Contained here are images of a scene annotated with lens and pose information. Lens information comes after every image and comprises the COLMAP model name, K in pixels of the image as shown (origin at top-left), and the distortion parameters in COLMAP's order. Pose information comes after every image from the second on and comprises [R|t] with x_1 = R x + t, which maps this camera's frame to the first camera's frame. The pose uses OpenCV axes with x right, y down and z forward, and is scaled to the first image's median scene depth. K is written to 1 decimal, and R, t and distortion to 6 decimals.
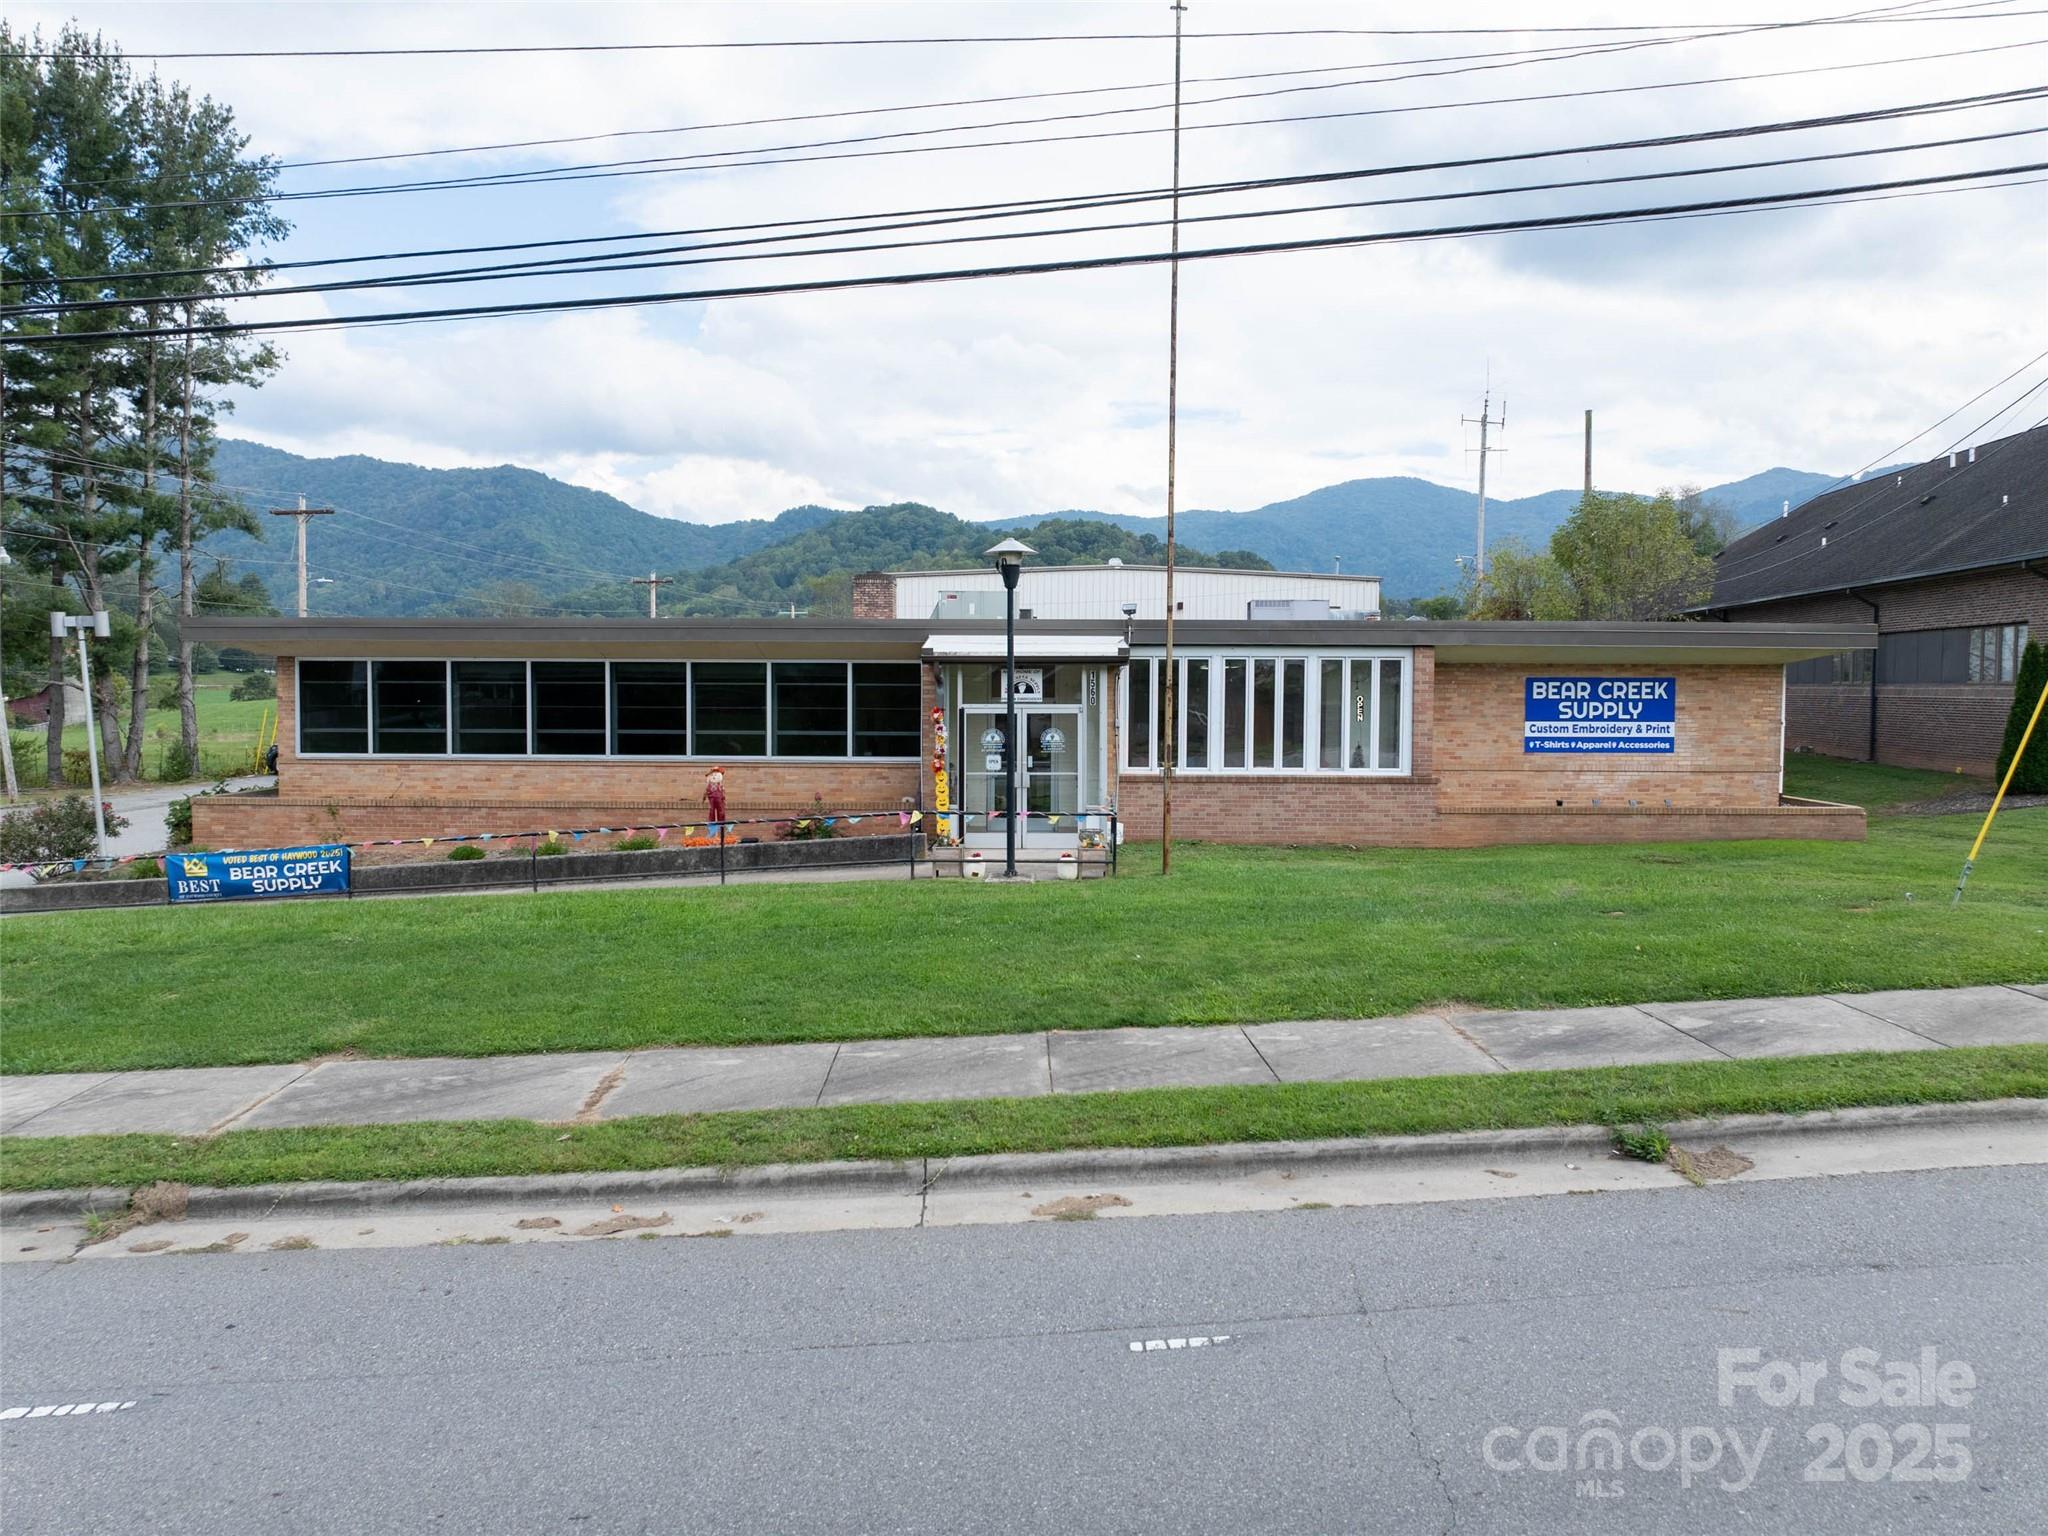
lens RADIAL K [[1431.3, 0, 1025.9], [0, 1431.3, 770.3], [0, 0, 1]] dist [-0.024222, -0.002128]
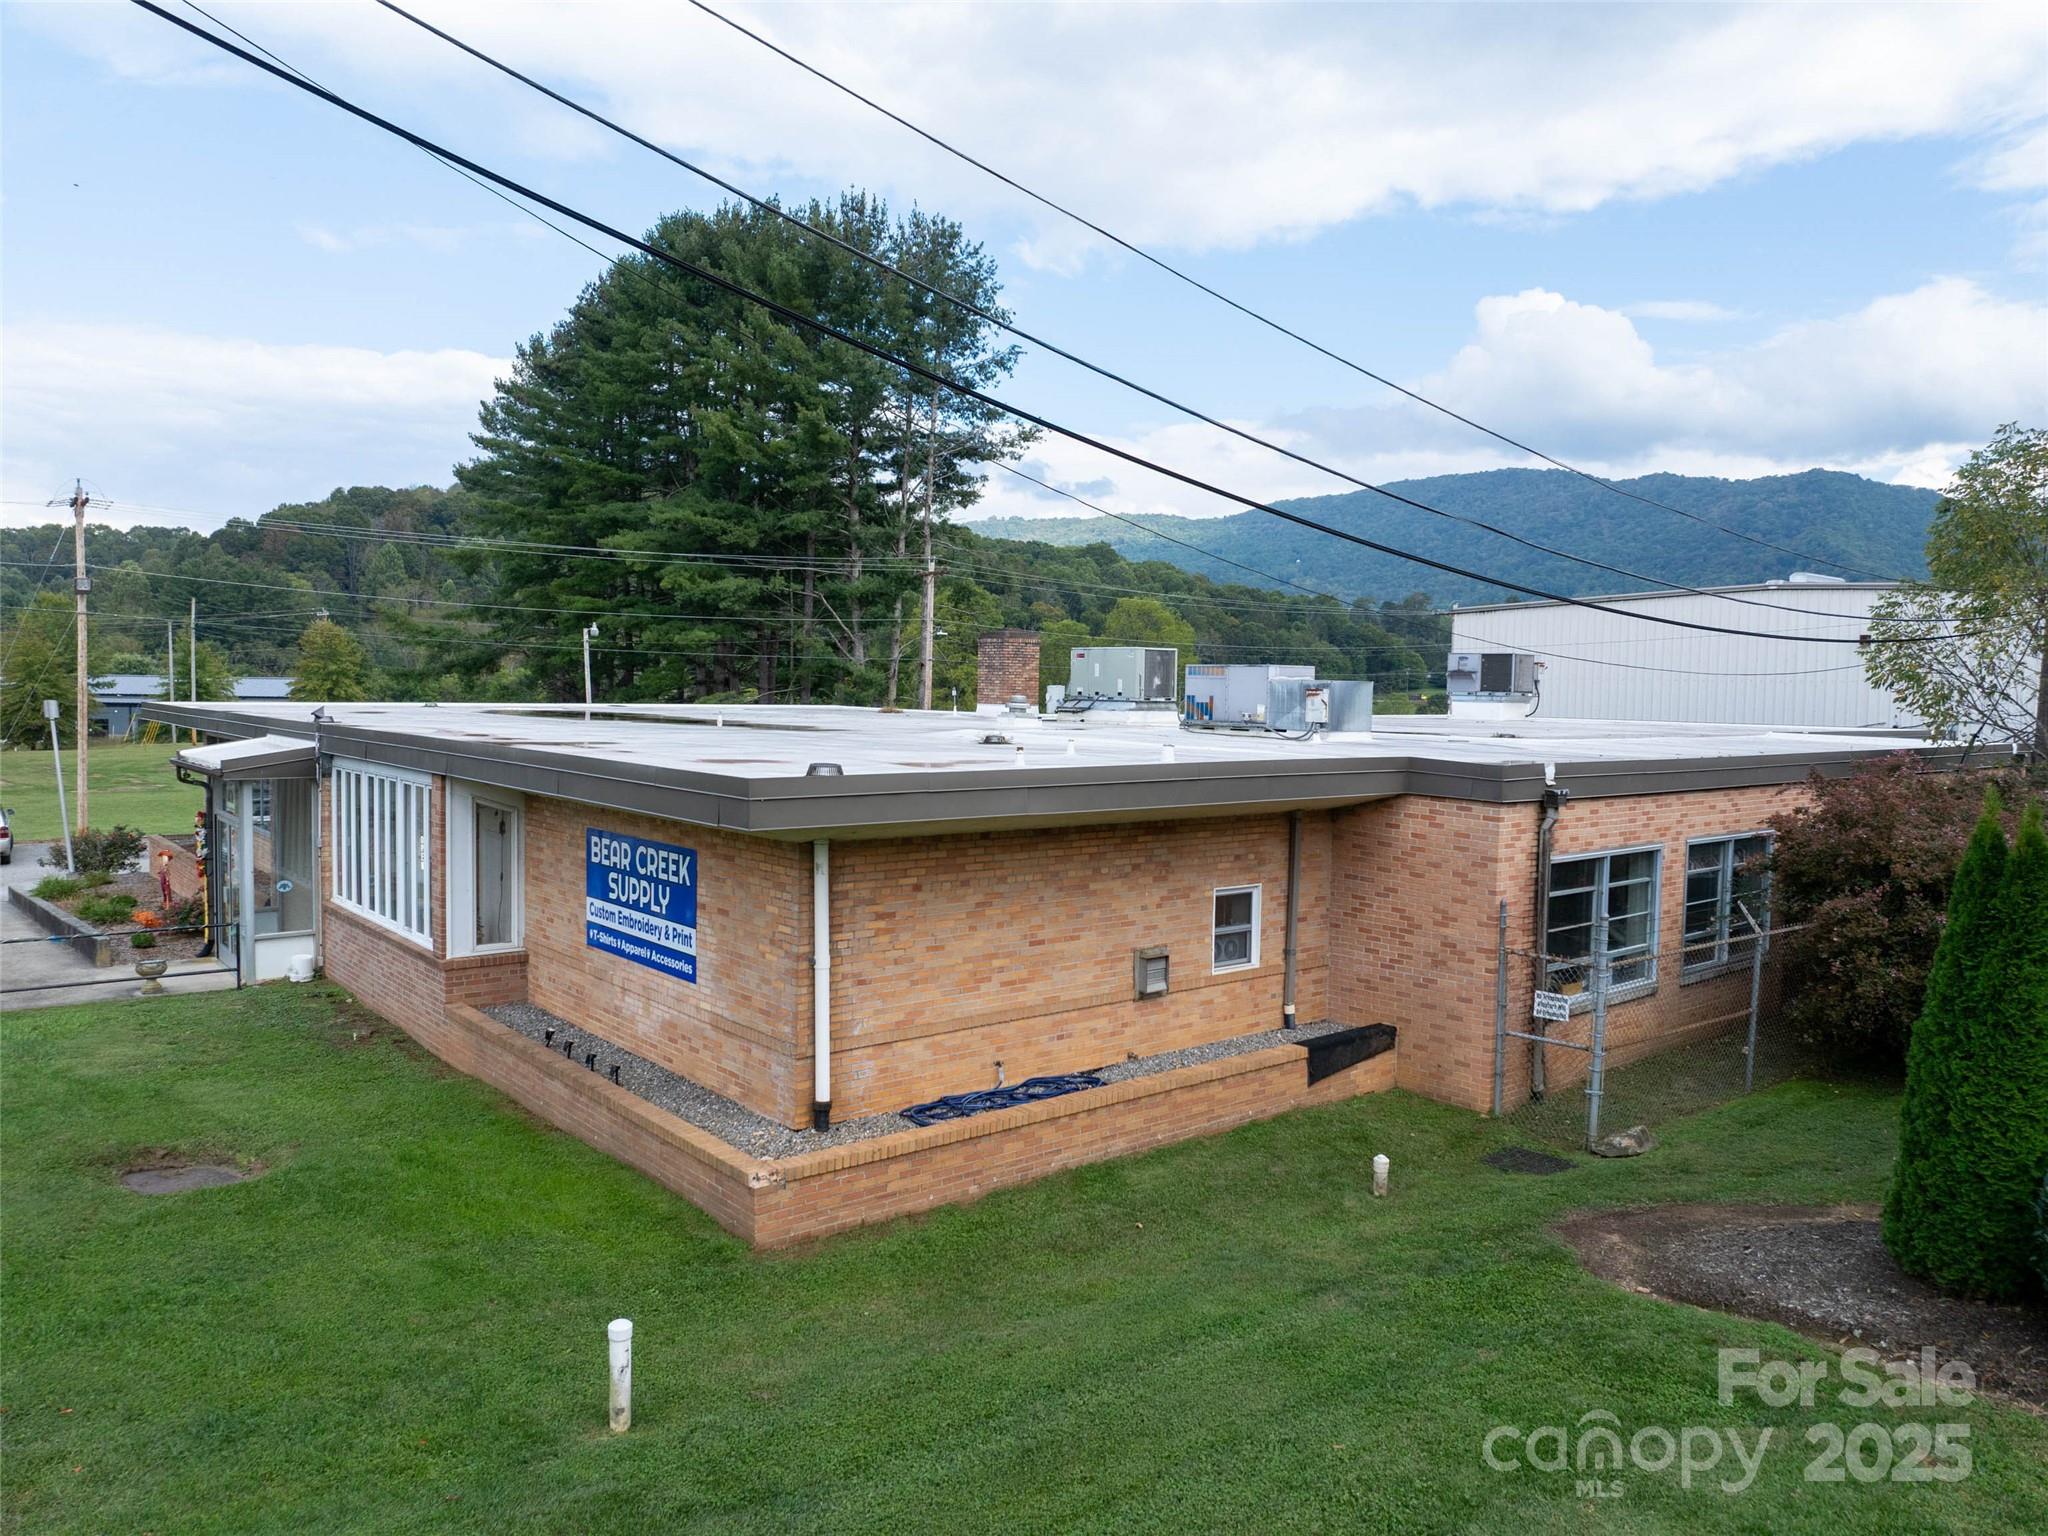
lens RADIAL K [[1431.3, 0, 1026.1], [0, 1431.3, 766.6], [0, 0, 1]] dist [-0.024222, -0.002128]
pose [[0.665130, 0.051721, -0.744934, 0.952189], [-0.061996, 0.997979, 0.013936, -0.112891], [0.744149, 0.036914, 0.666993, 0.721171]]
